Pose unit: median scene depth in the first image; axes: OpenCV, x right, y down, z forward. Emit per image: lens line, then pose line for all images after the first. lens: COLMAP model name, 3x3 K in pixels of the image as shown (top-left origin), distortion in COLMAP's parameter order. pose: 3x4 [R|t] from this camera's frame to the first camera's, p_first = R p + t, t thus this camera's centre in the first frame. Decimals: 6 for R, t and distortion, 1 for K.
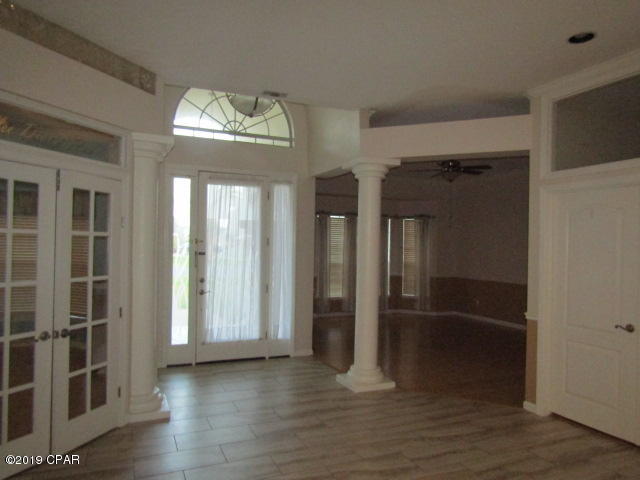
lens RADIAL K [[453.5, 0, 320.0], [0, 453.5, 240.0], [0, 0, 1]] dist [-0.010654, -0.002117]
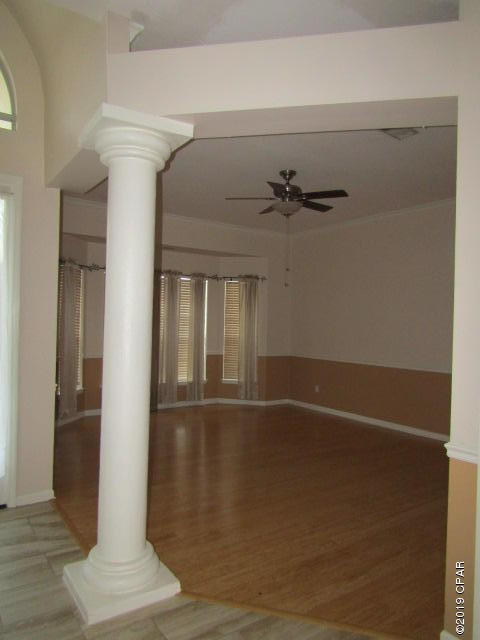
lens RADIAL K [[453.5, 0, 240.0], [0, 453.5, 320.0], [0, 0, 1]] dist [-0.010654, -0.002117]
pose [[0.981632, 0.006275, 0.190682, 0.065362], [-0.008314, 0.999916, 0.009895, 0.012605], [-0.190604, -0.011299, 0.981602, 0.248816]]
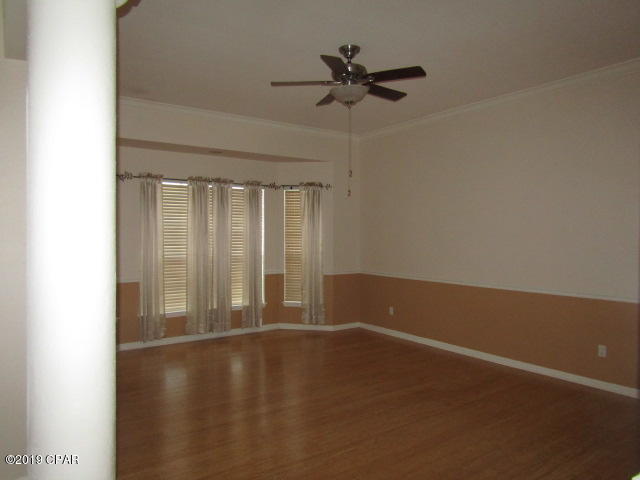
lens RADIAL K [[453.5, 0, 320.0], [0, 453.5, 240.0], [0, 0, 1]] dist [-0.010654, -0.002117]
pose [[0.978958, -0.016710, 0.203376, 0.100966], [0.011037, 0.999519, 0.028997, 0.009704], [-0.203763, -0.026142, 0.978671, 0.339655]]
